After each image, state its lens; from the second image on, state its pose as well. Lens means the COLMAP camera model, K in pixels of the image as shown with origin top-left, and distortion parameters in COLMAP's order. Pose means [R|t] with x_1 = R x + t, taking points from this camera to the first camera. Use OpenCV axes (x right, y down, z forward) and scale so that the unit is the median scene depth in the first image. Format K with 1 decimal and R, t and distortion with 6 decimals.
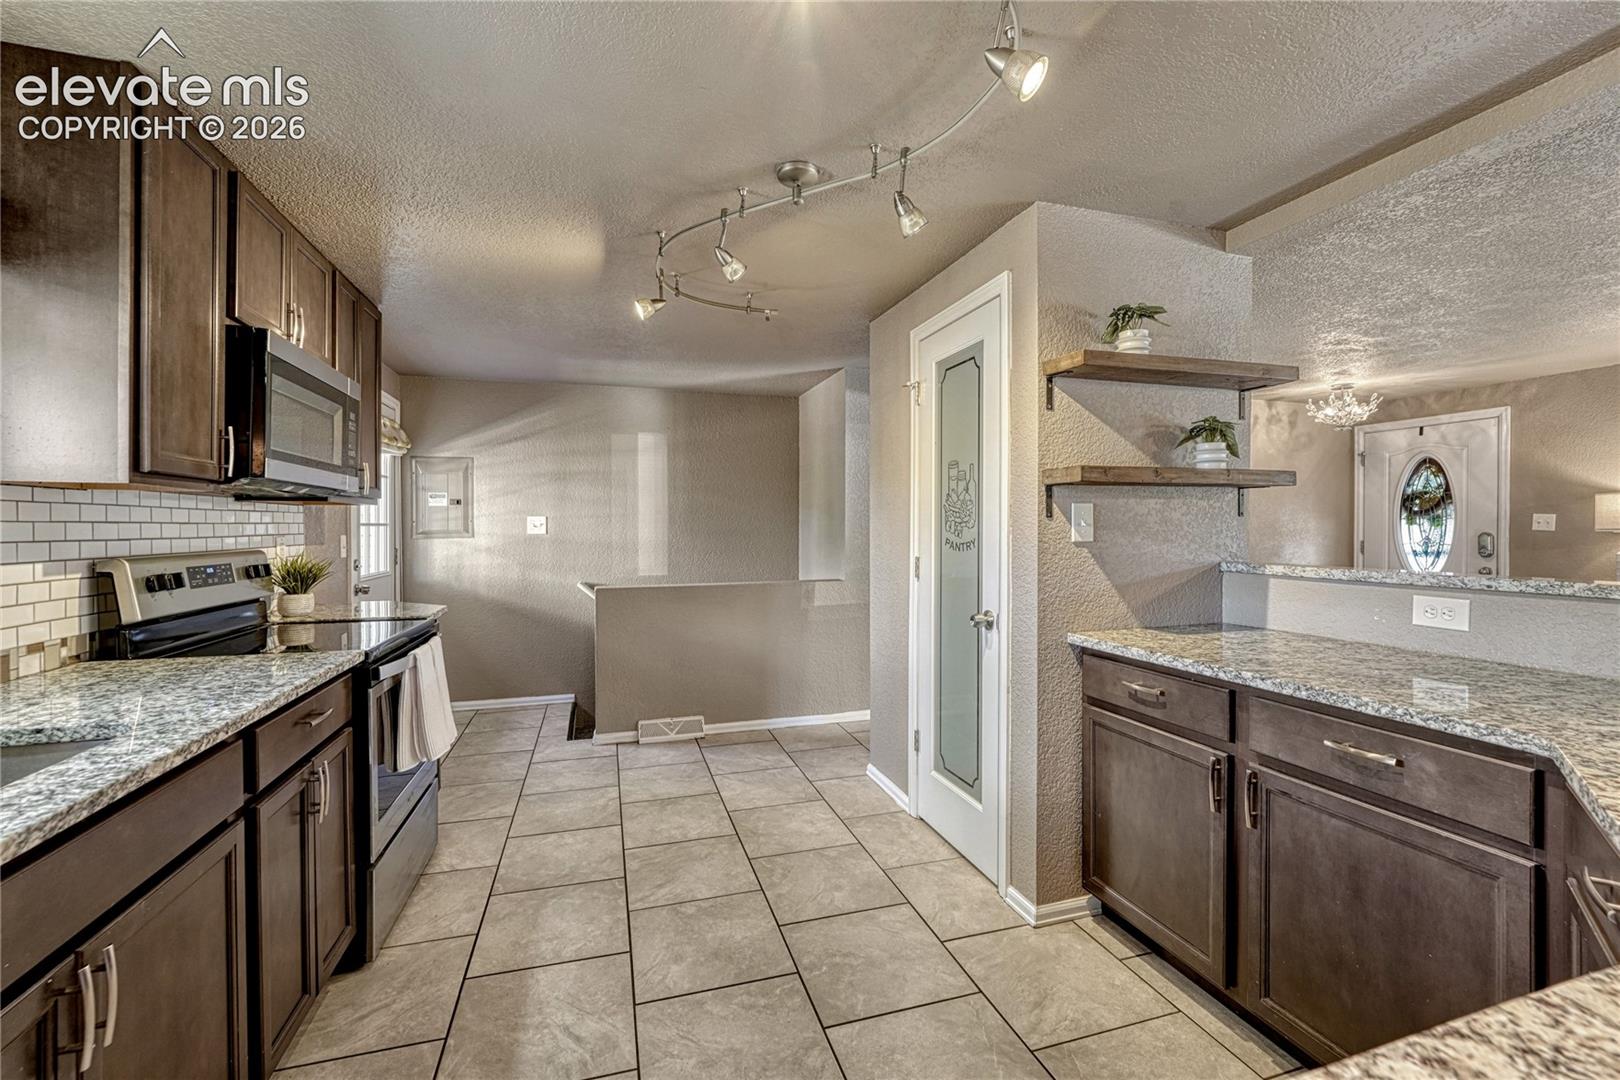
lens RADIAL K [[678.7, 0, 805.0], [0, 678.7, 528.6], [0, 0, 1]] dist [-0.014104, 0.000084]
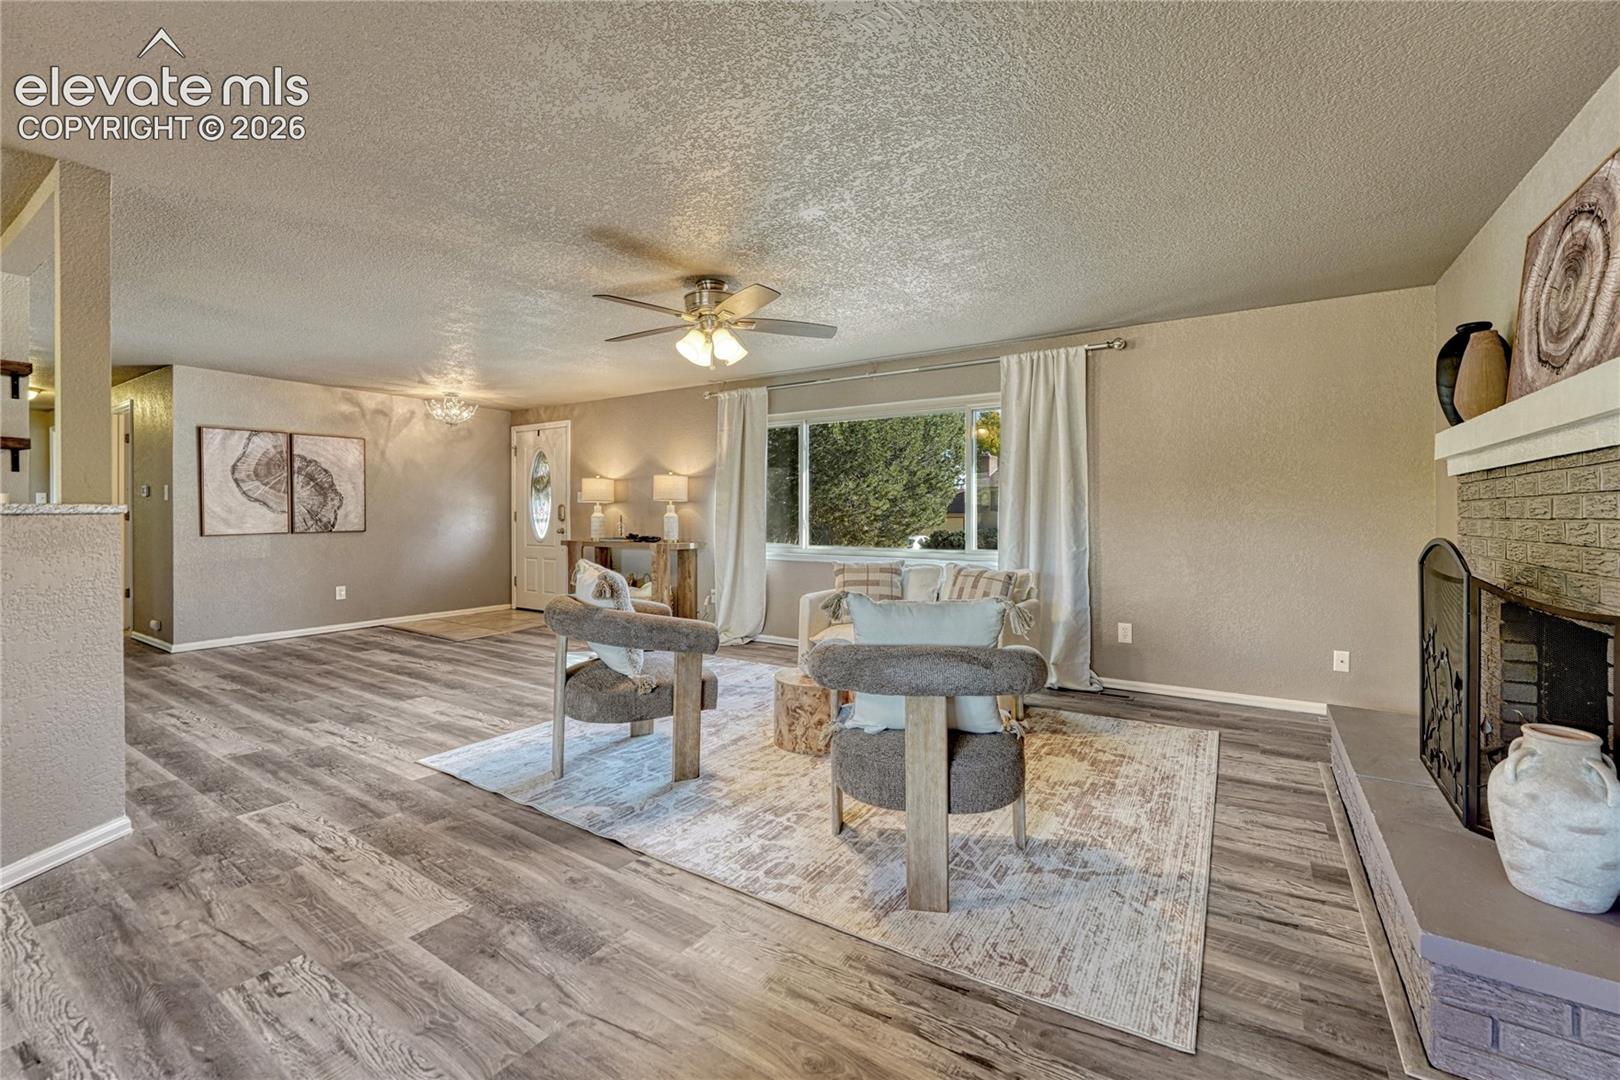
lens RADIAL K [[672.2, 0, 814.8], [0, 672.2, 517.1], [0, 0, 1]] dist [-0.001978, -0.000191]
pose [[0.765489, 0.002327, 0.643445, 1.275081], [-0.003705, 0.999993, 0.000791, 0.078005], [-0.643438, -0.002990, 0.765492, -1.275930]]
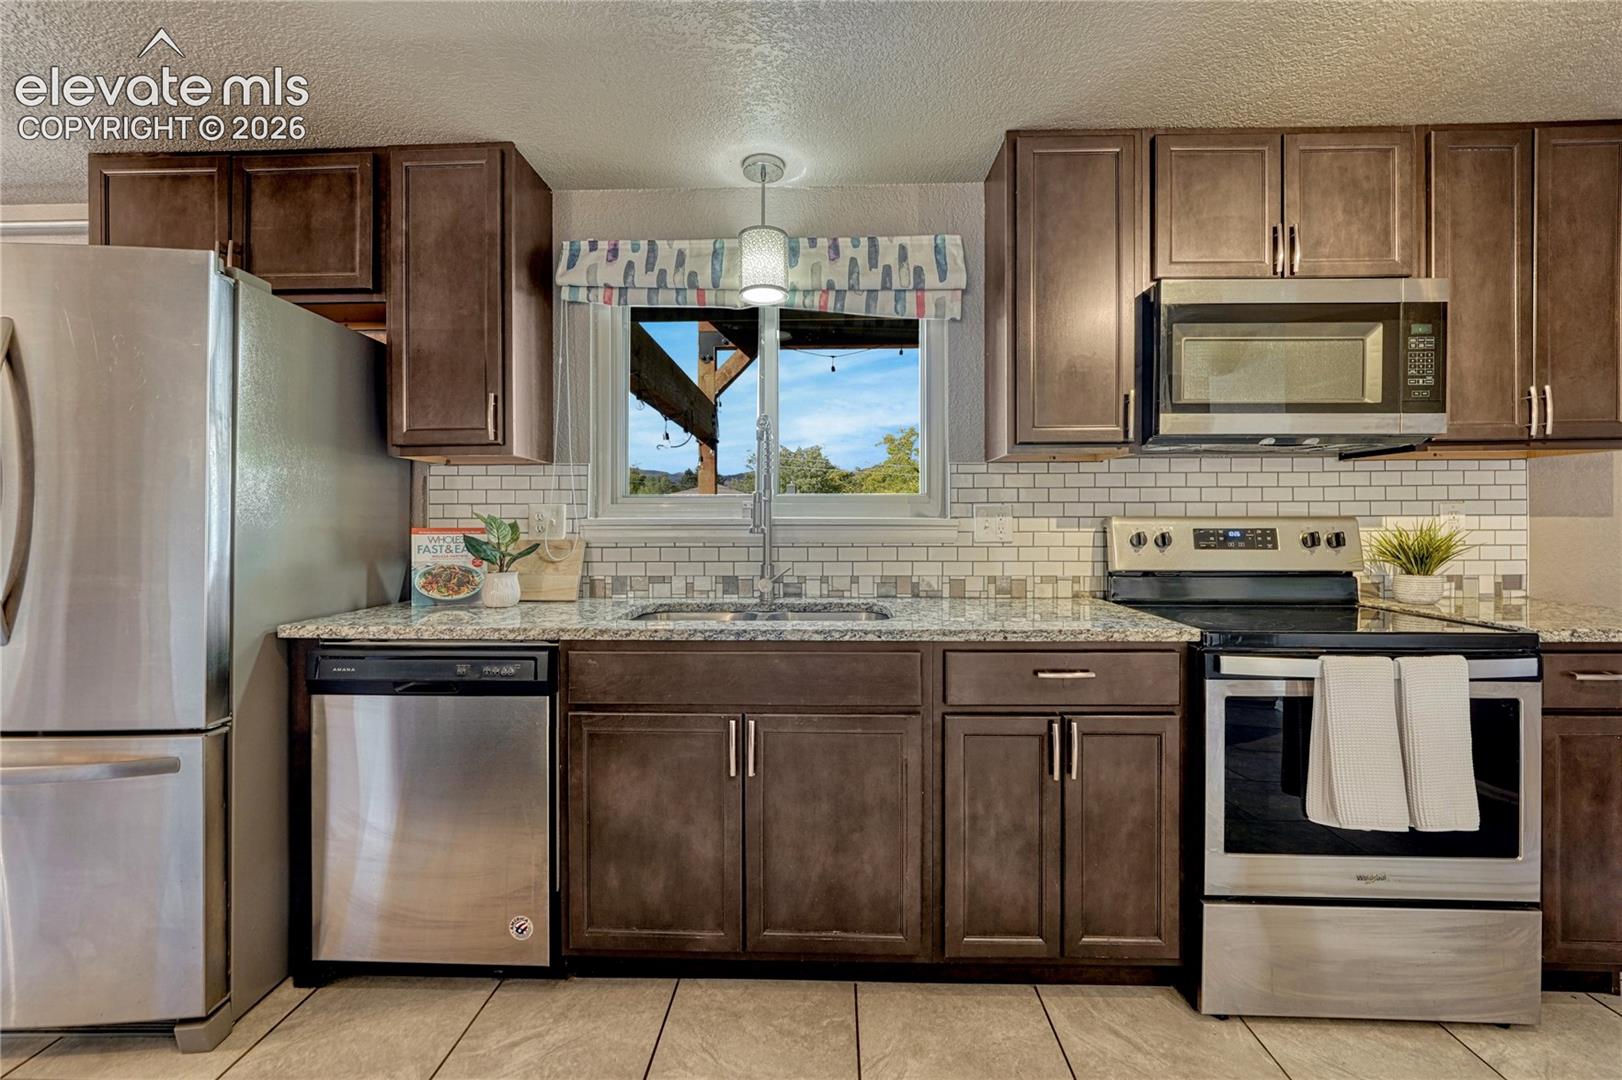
lens RADIAL K [[682.1, 0, 812.5], [0, 682.1, 528.4], [0, 0, 1]] dist [-0.007951, 0.000108]
pose [[-0.323273, 0.012718, -0.946220, 0.283053], [-0.000315, 0.999908, 0.013548, 0.045930], [0.946306, 0.004678, -0.323239, 0.829435]]
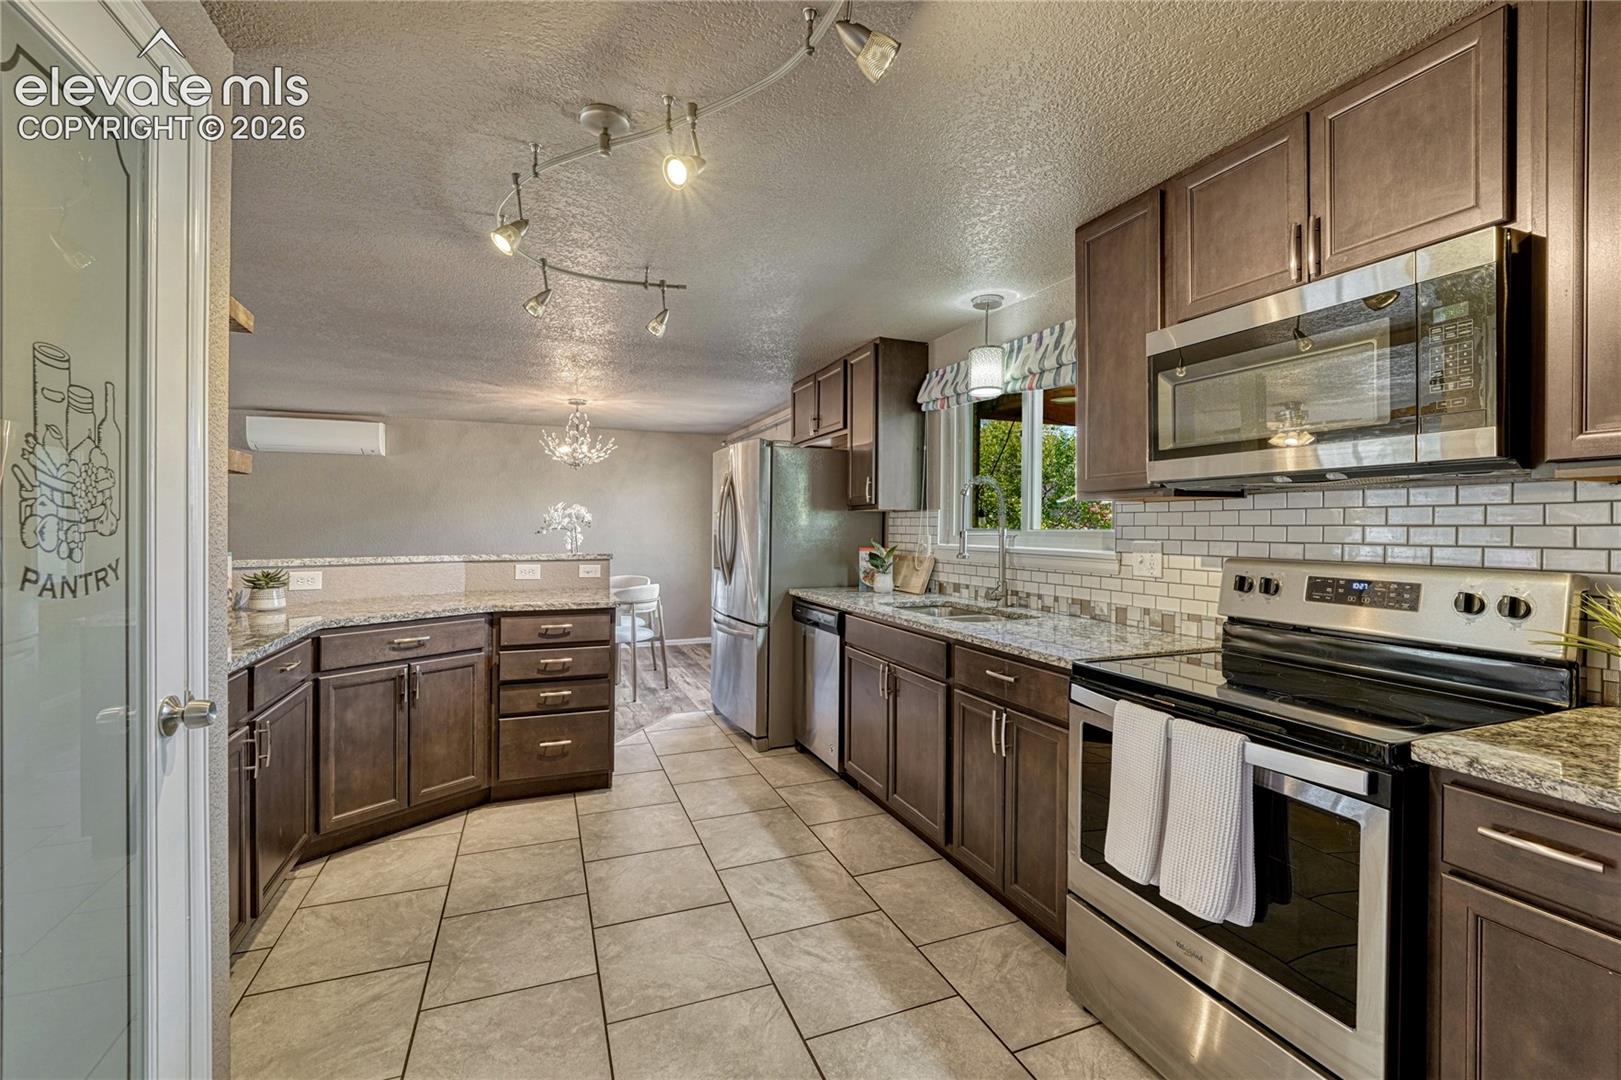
lens RADIAL K [[680.8, 0, 815.4], [0, 680.8, 534.8], [0, 0, 1]] dist [-0.002057, -0.000181]
pose [[-0.995179, -0.000108, -0.098071, -0.201816], [-0.001573, 0.999888, 0.014857, -0.009522], [0.098058, 0.014940, -0.995069, 1.937557]]
